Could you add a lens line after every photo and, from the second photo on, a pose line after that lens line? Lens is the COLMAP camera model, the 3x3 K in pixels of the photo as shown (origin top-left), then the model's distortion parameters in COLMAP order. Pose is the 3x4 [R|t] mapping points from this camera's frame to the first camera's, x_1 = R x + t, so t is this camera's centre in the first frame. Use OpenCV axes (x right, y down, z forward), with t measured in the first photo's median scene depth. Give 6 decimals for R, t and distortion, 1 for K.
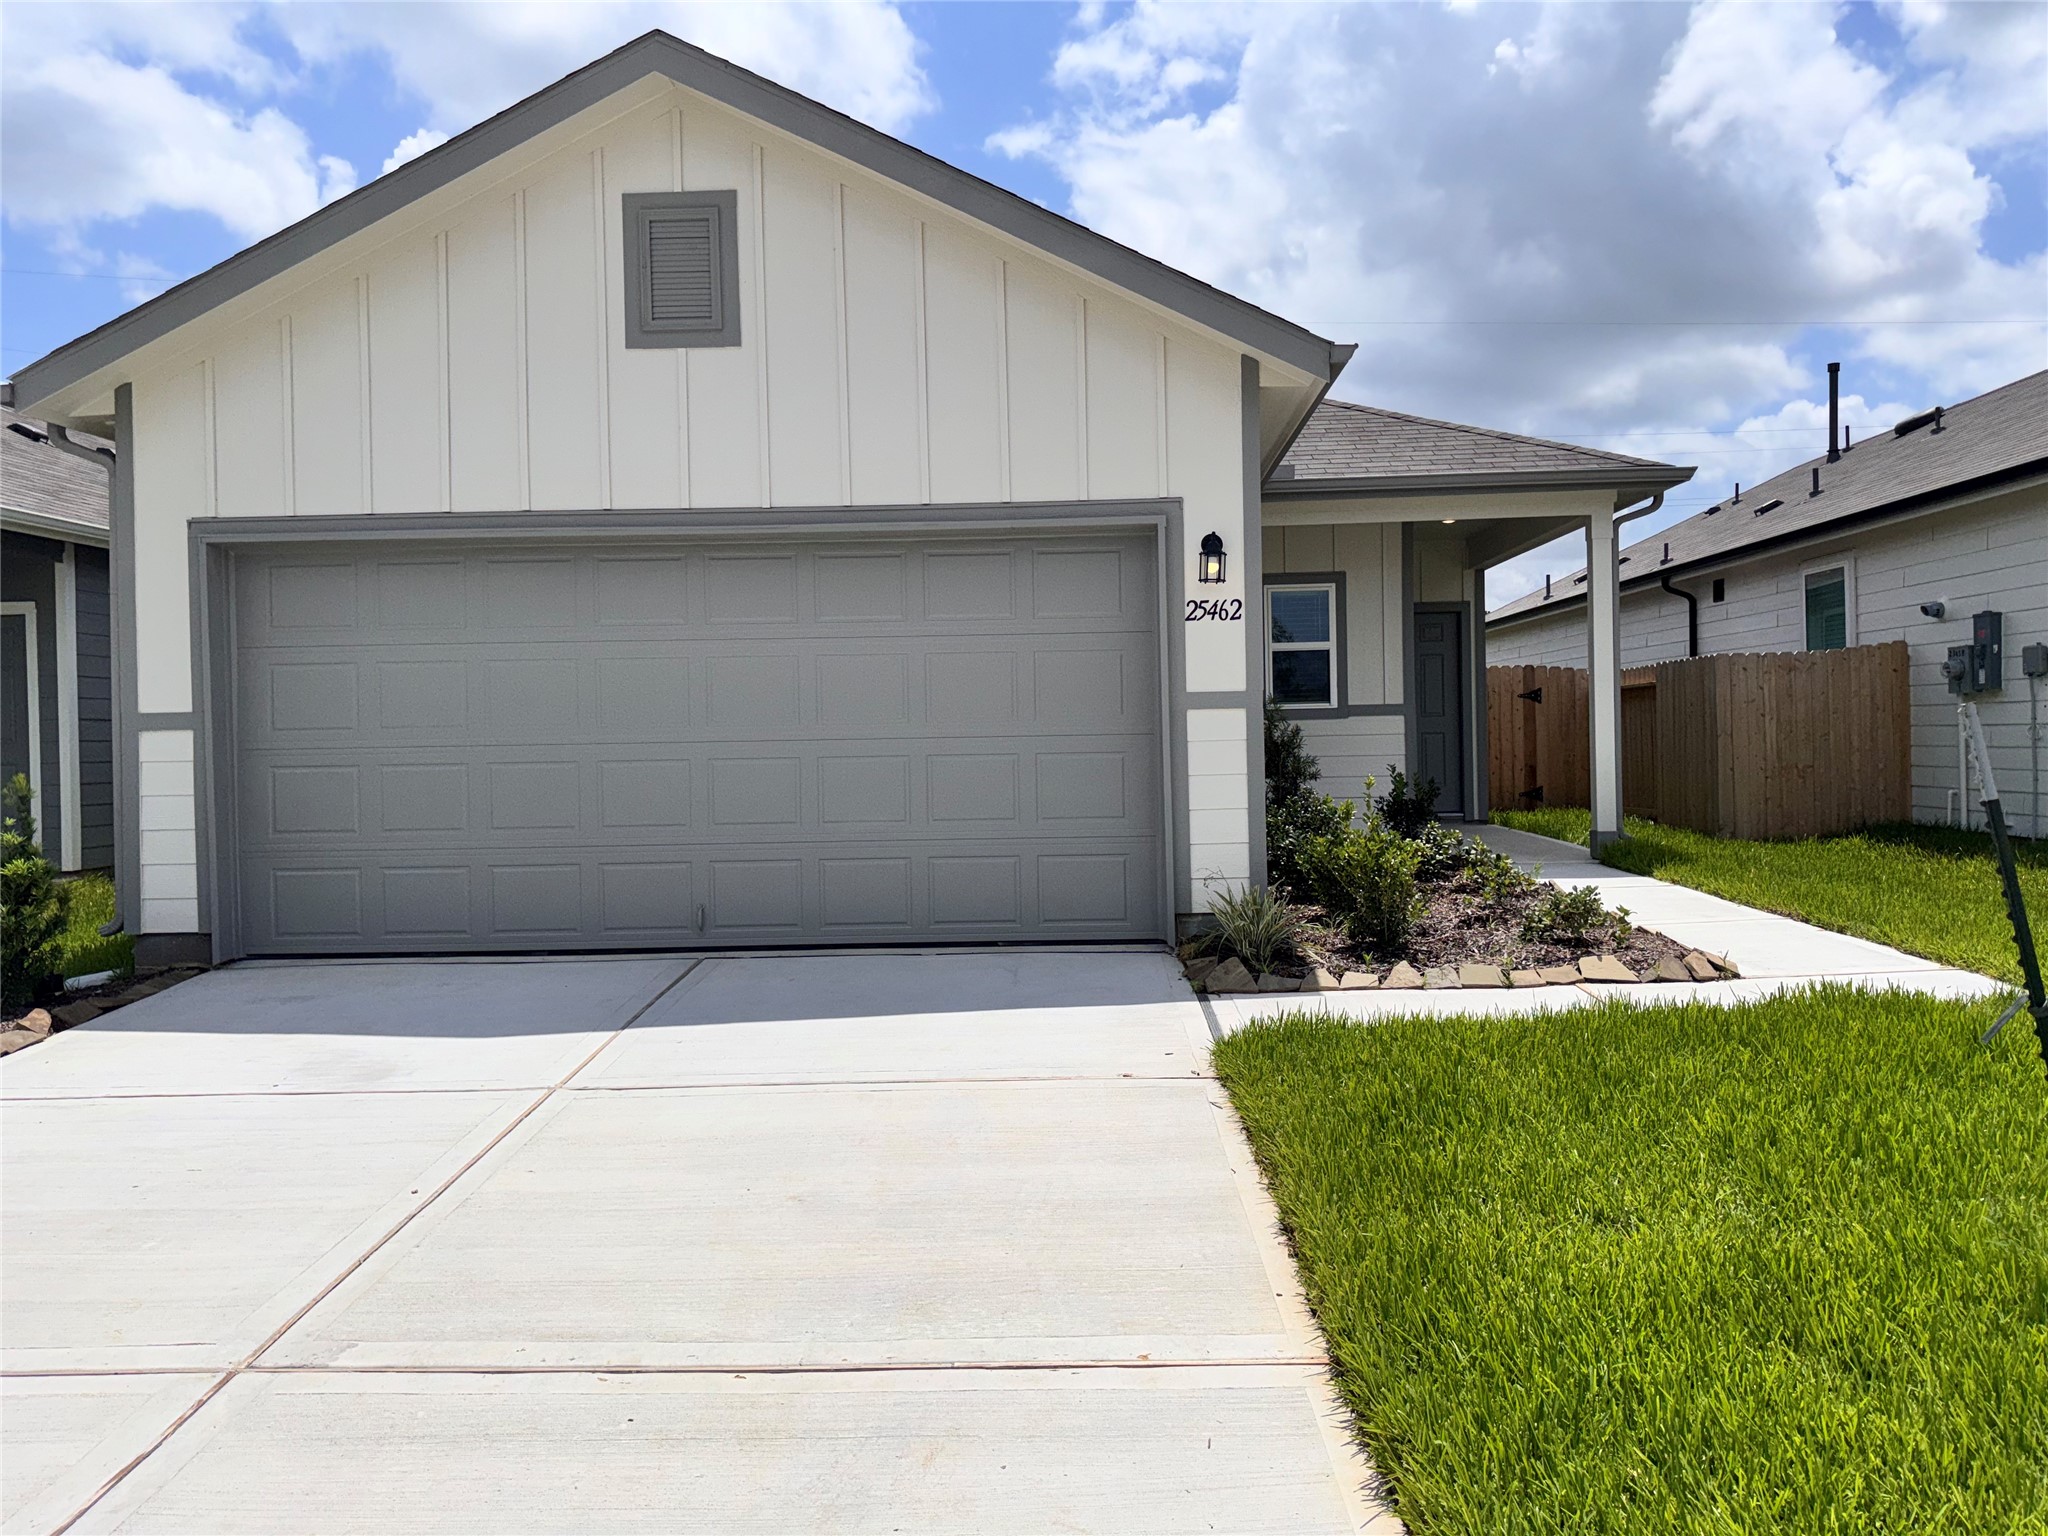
lens RADIAL K [[1451.1, 0, 1028.6], [0, 1451.1, 752.5], [0, 0, 1]] dist [0.001884, -0.003556]
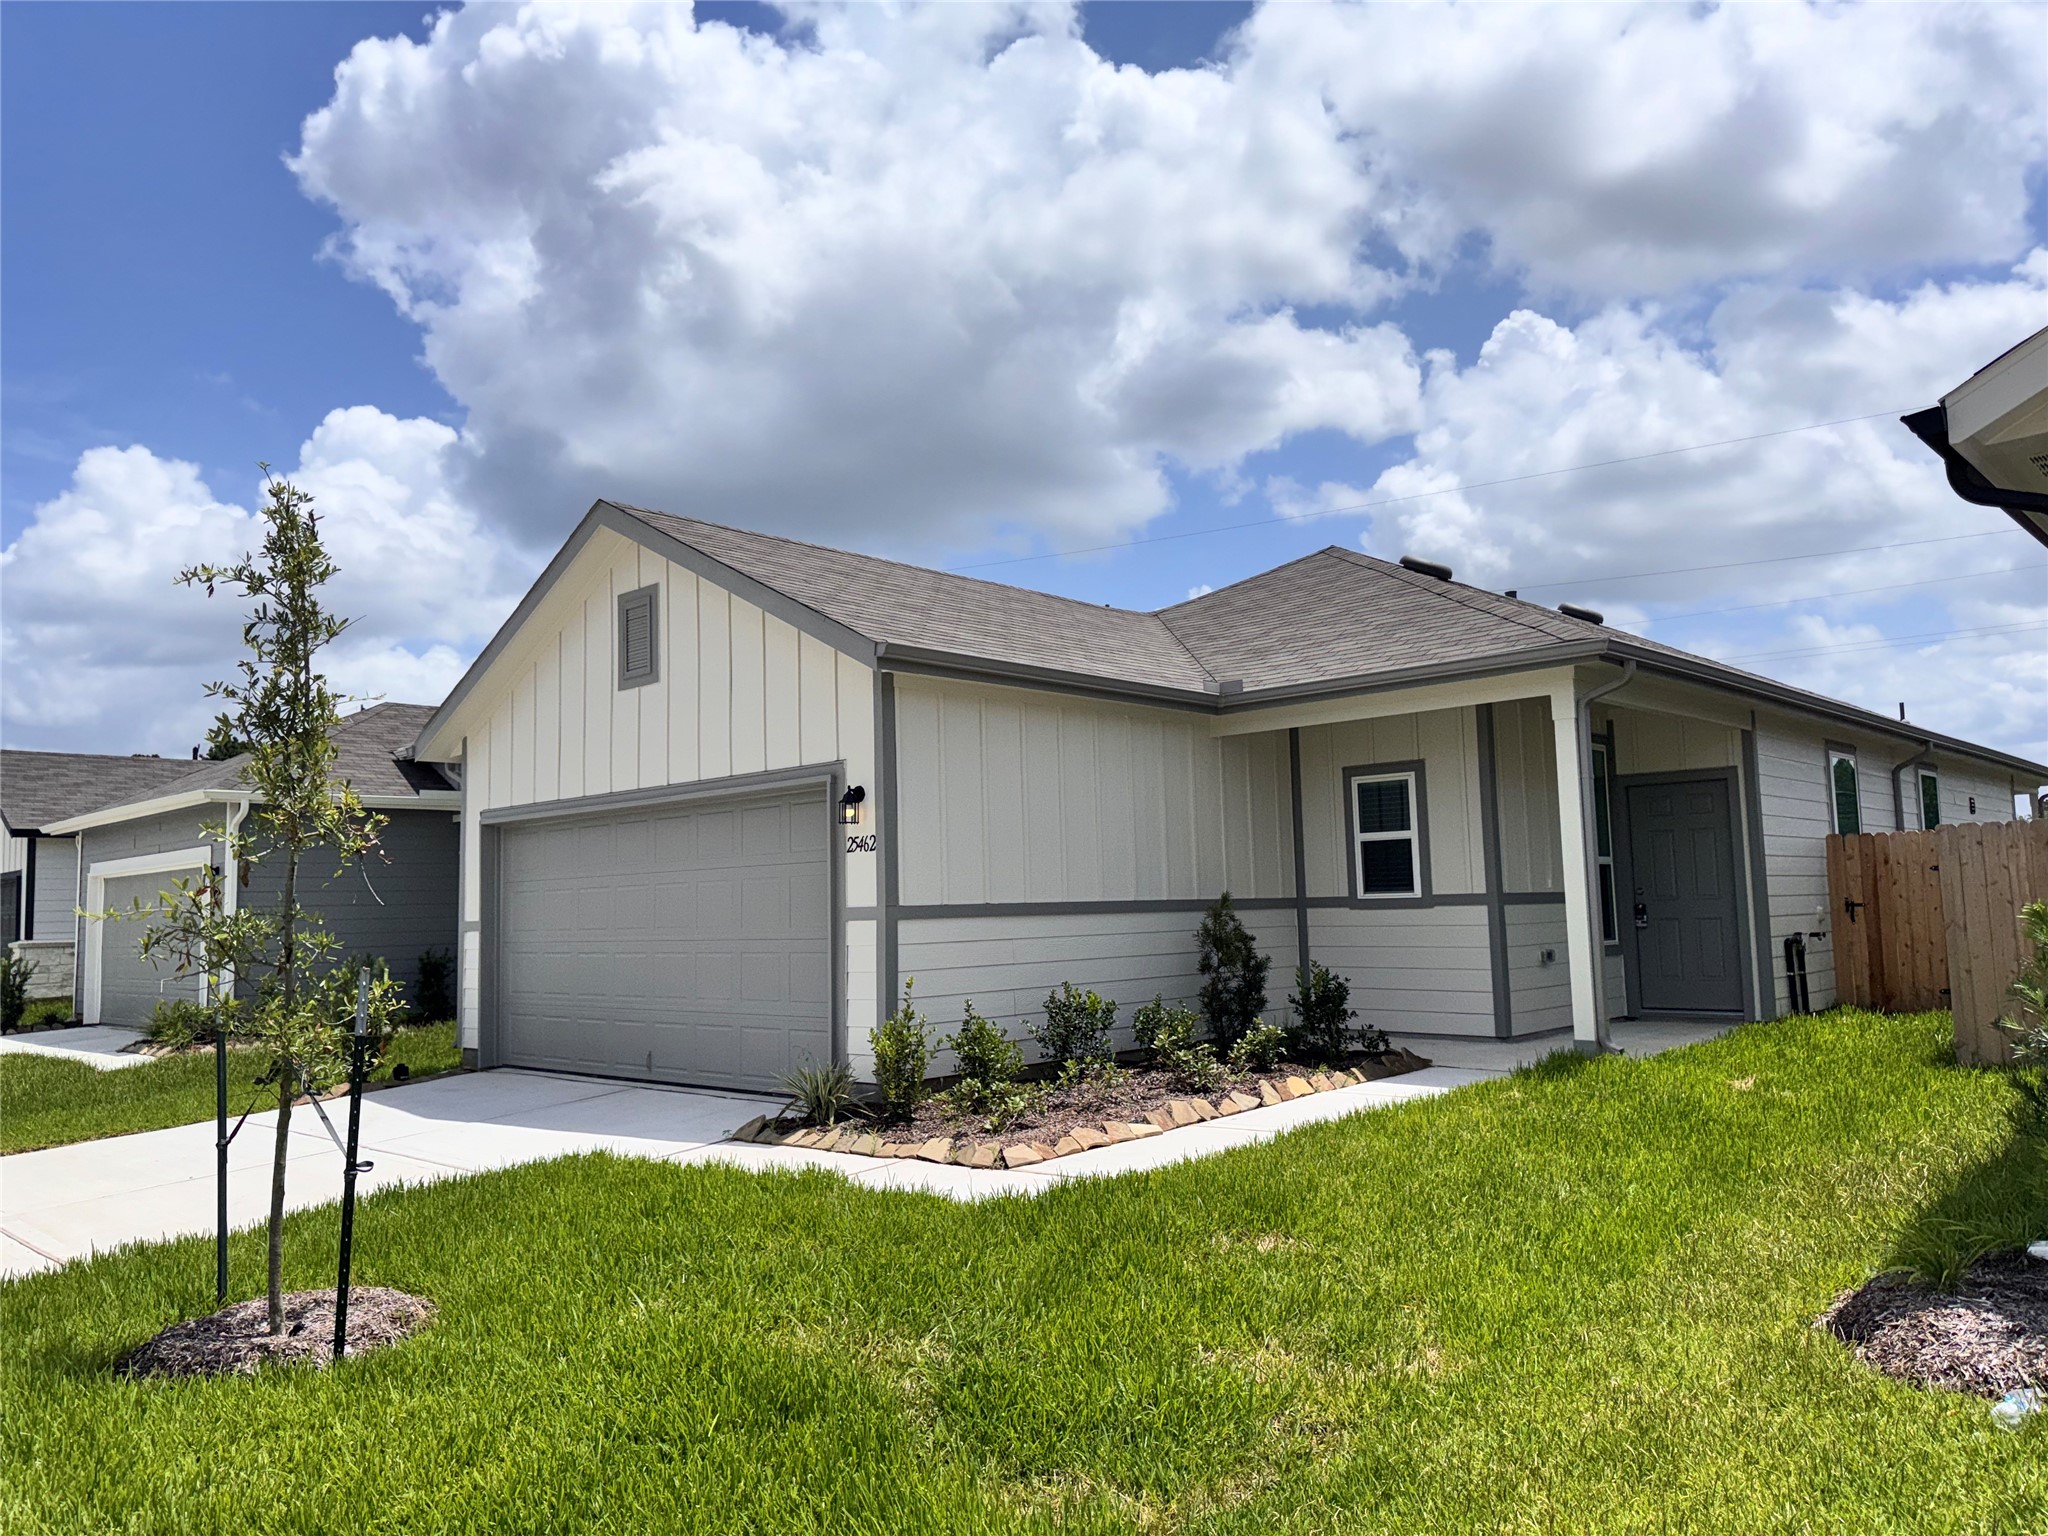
lens RADIAL K [[1451.1, 0, 1025.7], [0, 1451.1, 780.2], [0, 0, 1]] dist [0.001884, -0.003556]
pose [[0.736337, -0.058070, -0.674119, 0.684497], [0.008358, 0.997015, -0.076755, -0.036546], [0.676563, 0.050884, 0.734624, 0.090752]]
